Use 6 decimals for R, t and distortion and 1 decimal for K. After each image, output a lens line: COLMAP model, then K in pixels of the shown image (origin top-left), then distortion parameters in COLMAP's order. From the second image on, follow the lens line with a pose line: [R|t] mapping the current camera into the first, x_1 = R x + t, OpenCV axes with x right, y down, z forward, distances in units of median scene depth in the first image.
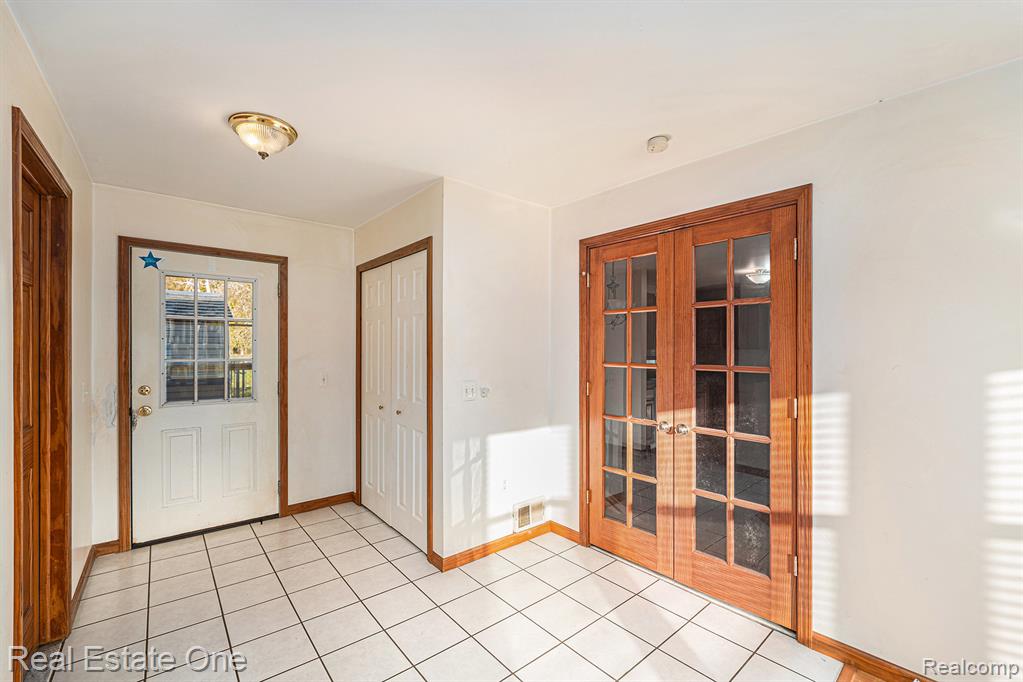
lens RADIAL K [[420.3, 0, 502.5], [0, 420.3, 348.3], [0, 0, 1]] dist [-0.021342, 0.000251]
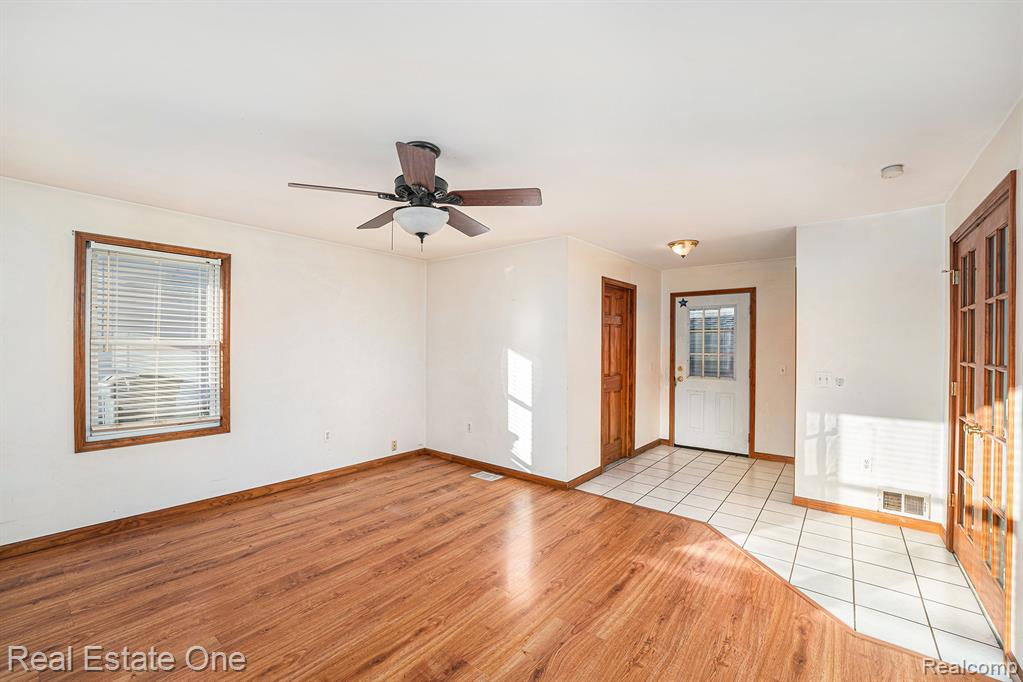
lens RADIAL K [[420.3, 0, 499.5], [0, 420.3, 349.5], [0, 0, 1]] dist [-0.021342, 0.000251]
pose [[0.182902, 0.004742, -0.983120, 0.988154], [-0.011039, 0.999935, 0.002769, 0.015603], [0.983069, 0.010346, 0.182942, -0.231386]]
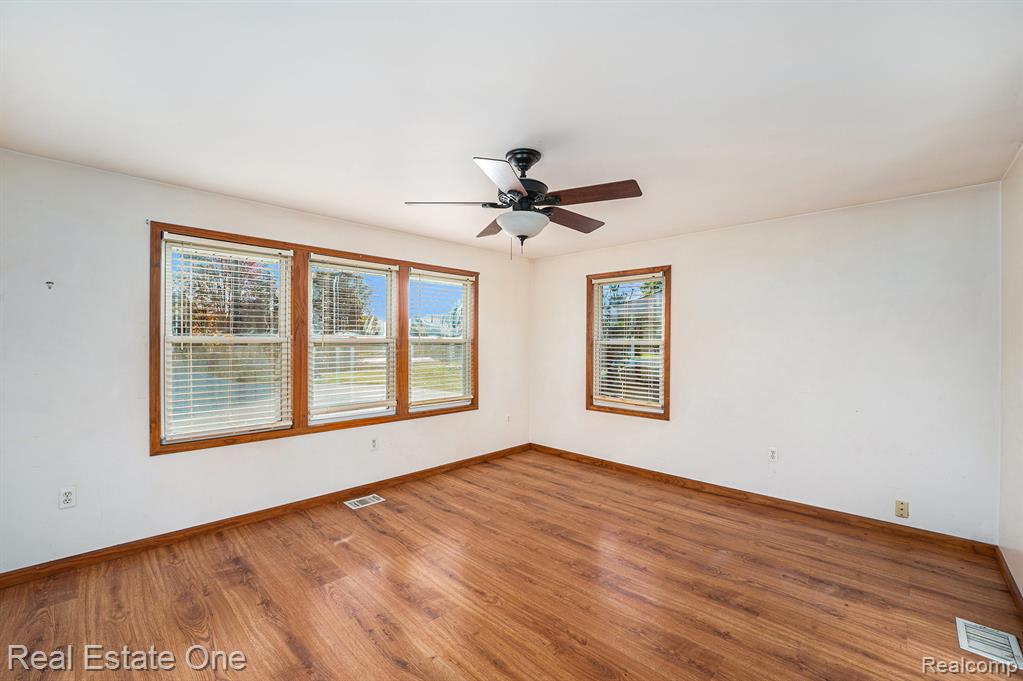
lens RADIAL K [[420.3, 0, 510.3], [0, 420.3, 338.3], [0, 0, 1]] dist [-0.021342, 0.000251]
pose [[-0.993803, -0.010888, -0.110624, 0.285993], [-0.010710, 0.999940, -0.002209, 0.002579], [0.110642, -0.001010, -0.993860, 0.613108]]
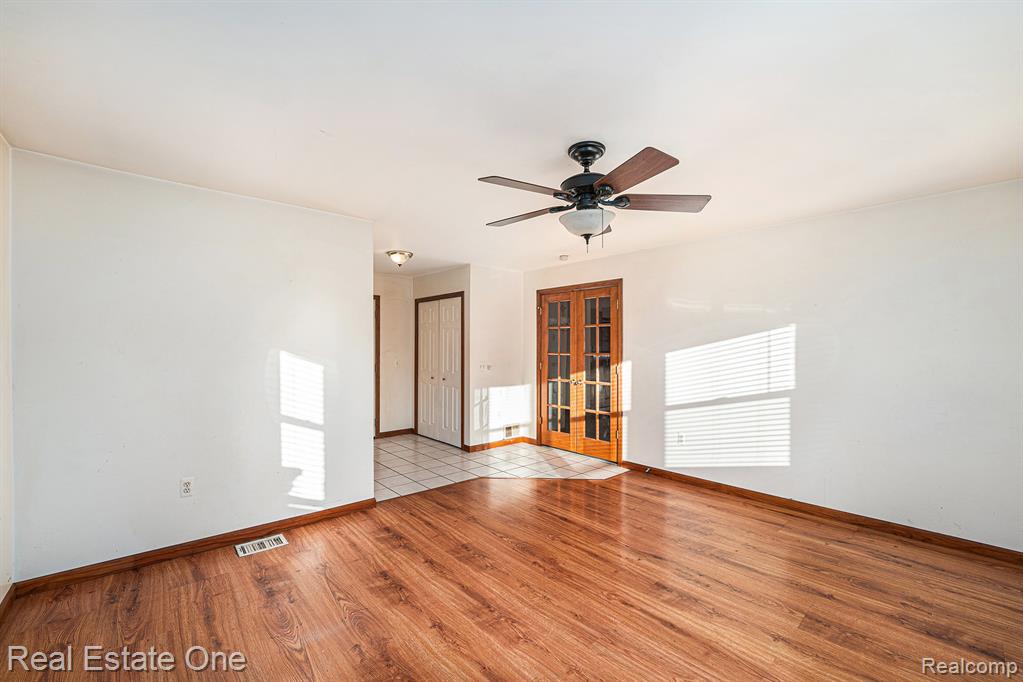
lens RADIAL K [[420.3, 0, 507.4], [0, 420.3, 347.4], [0, 0, 1]] dist [-0.021342, 0.000251]
pose [[0.999610, -0.002436, 0.027834, -0.008928], [0.002476, 0.999996, -0.001401, 0.011715], [-0.027831, 0.001469, 0.999612, -1.039811]]
